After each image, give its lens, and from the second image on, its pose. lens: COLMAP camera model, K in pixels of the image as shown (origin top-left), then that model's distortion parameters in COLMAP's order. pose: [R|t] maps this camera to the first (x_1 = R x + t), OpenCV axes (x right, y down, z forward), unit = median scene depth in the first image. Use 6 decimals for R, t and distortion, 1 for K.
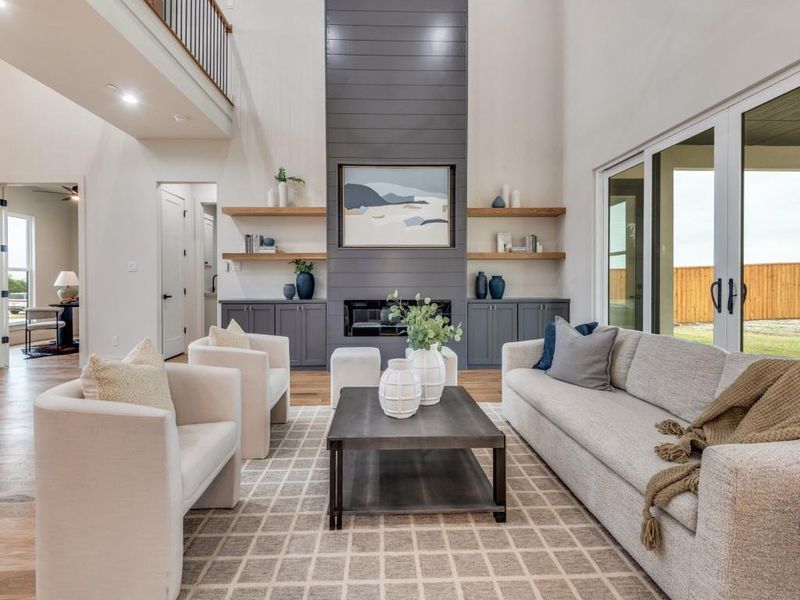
lens RADIAL K [[375.7, 0, 380.8], [0, 375.7, 283.5], [0, 0, 1]] dist [0.016274, -0.000356]
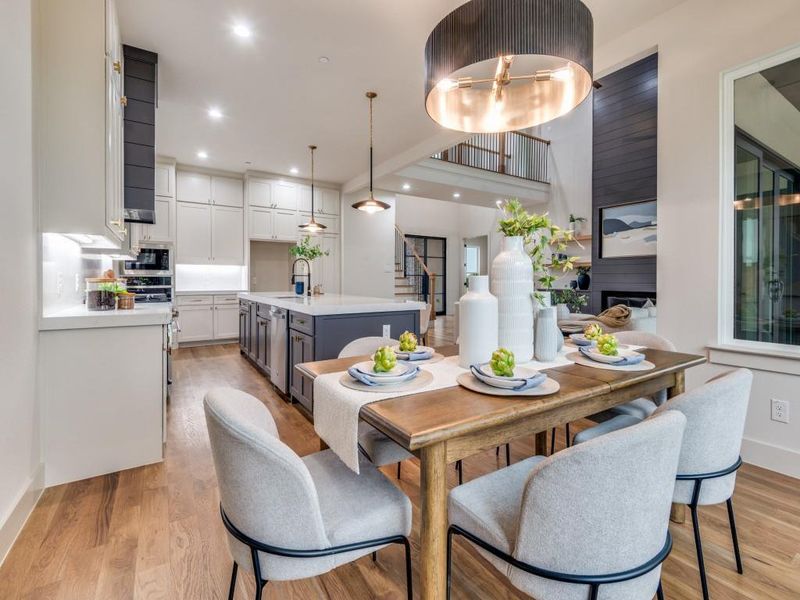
lens RADIAL K [[405.5, 0, 426.4], [0, 405.5, 290.1], [0, 0, 1]] dist [0.000355, 0.000006]
pose [[0.589567, 0.023066, -0.807390, 0.864607], [-0.005910, 0.999689, 0.024245, 0.004395], [0.807698, -0.009522, 0.589519, -0.659074]]
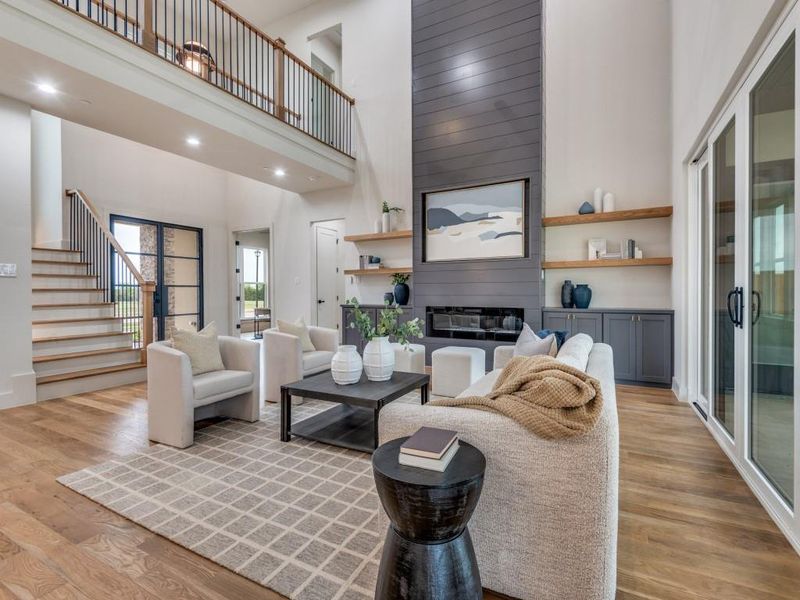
lens RADIAL K [[367.5, 0, 410.3], [0, 367.5, 292.9], [0, 0, 1]] dist [0.032305, -0.000030]
pose [[0.878786, 0.000786, -0.477216, 0.403820], [-0.001166, 0.999999, -0.000501, 0.002271], [0.477215, 0.000996, 0.878786, -0.054082]]
